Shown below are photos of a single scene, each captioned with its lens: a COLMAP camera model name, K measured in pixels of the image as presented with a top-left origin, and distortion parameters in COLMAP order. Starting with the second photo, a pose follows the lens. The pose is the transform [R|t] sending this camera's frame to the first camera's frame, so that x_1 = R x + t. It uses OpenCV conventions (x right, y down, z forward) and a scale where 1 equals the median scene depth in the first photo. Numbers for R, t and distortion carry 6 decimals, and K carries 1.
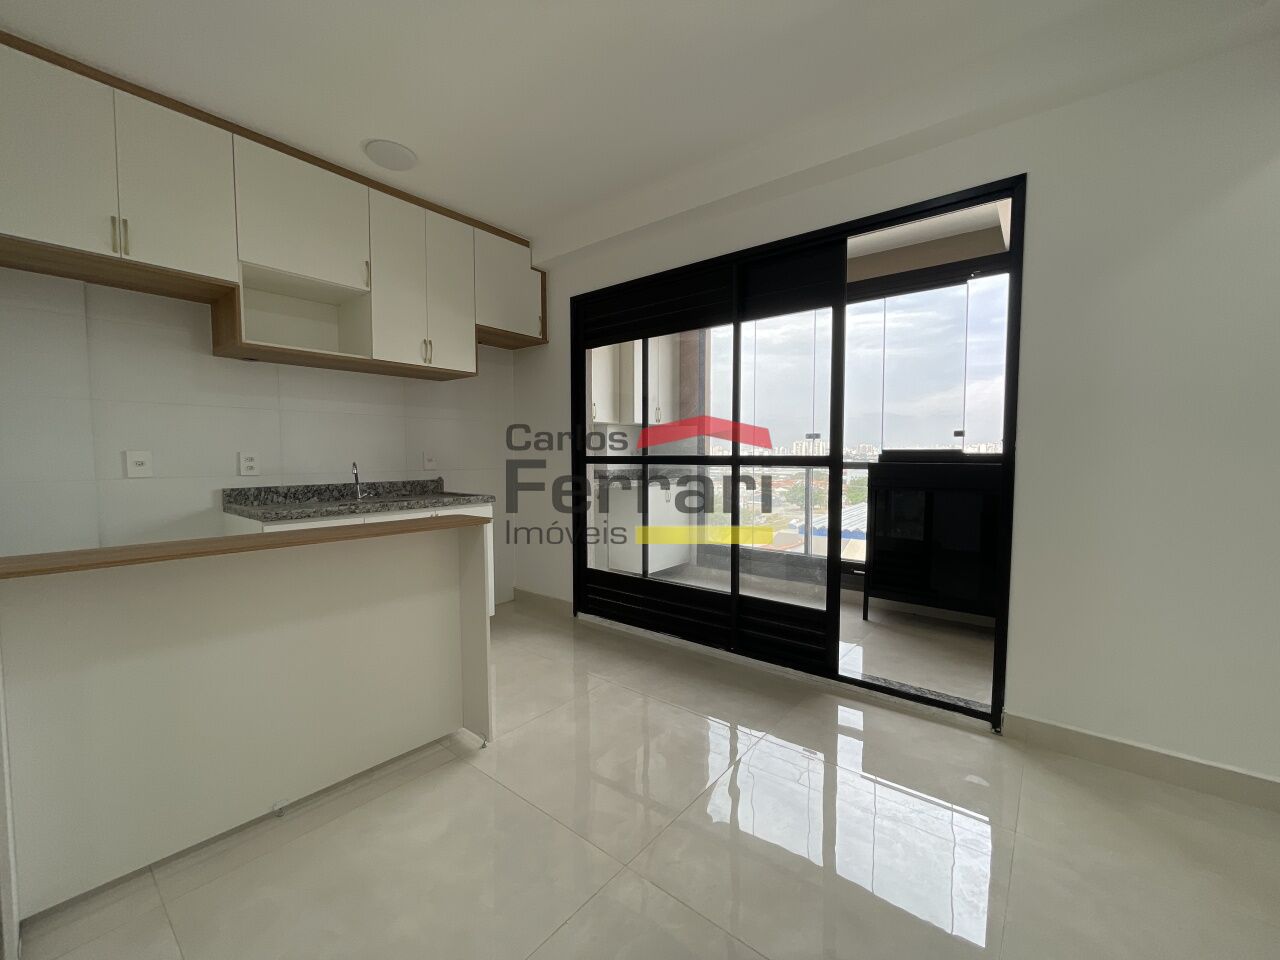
lens RADIAL K [[521.0, 0, 643.8], [0, 521.0, 480.4], [0, 0, 1]] dist [0.001605, 0.000495]
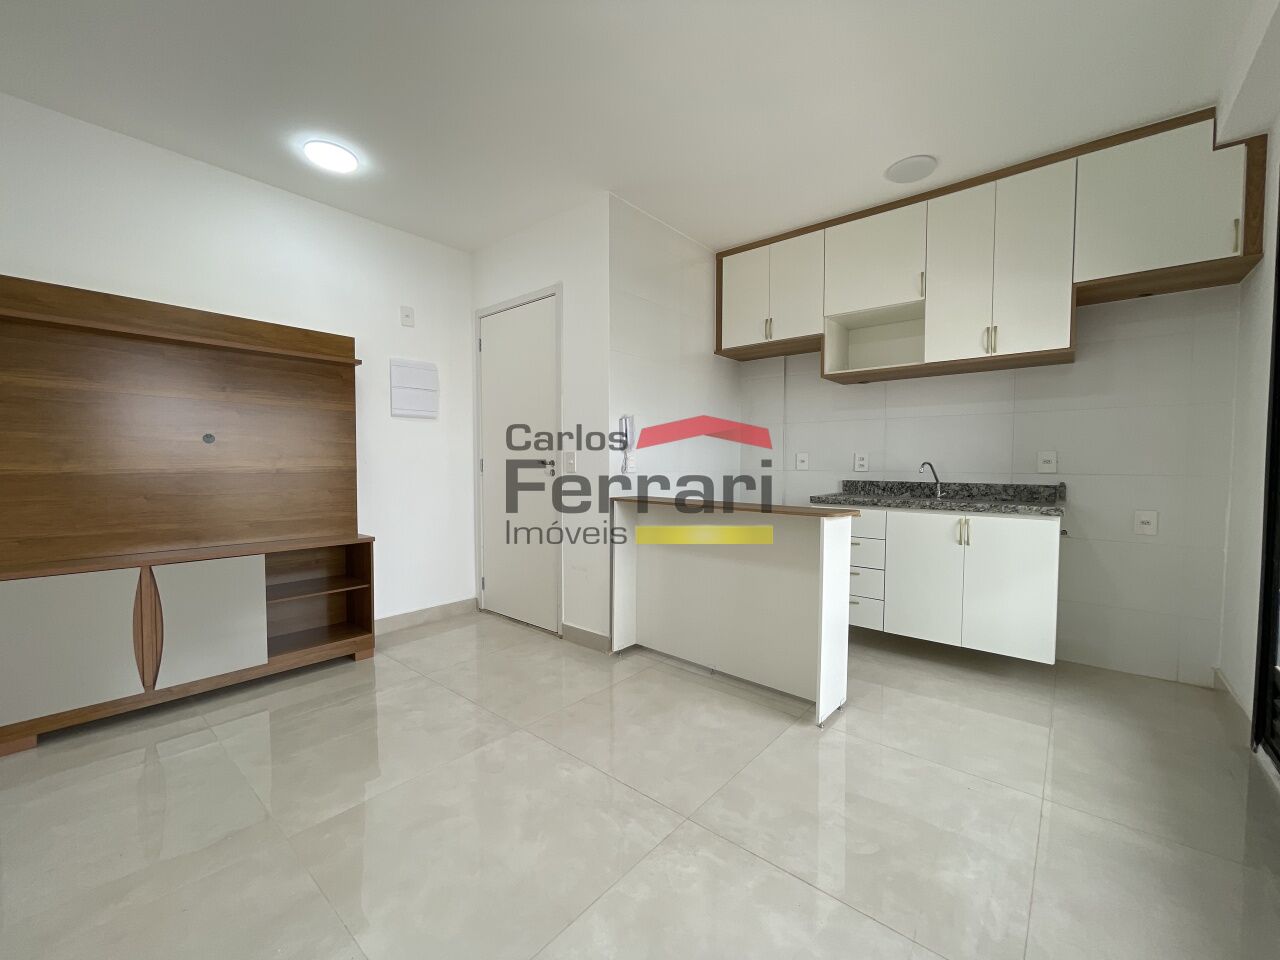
lens RADIAL K [[521.0, 0, 643.7], [0, 521.0, 480.3], [0, 0, 1]] dist [0.001605, 0.000495]
pose [[-0.016924, 0.037682, -0.999146, 0.511732], [-0.054658, 0.997760, 0.038556, -0.007017], [0.998362, 0.055264, -0.014826, 0.435969]]
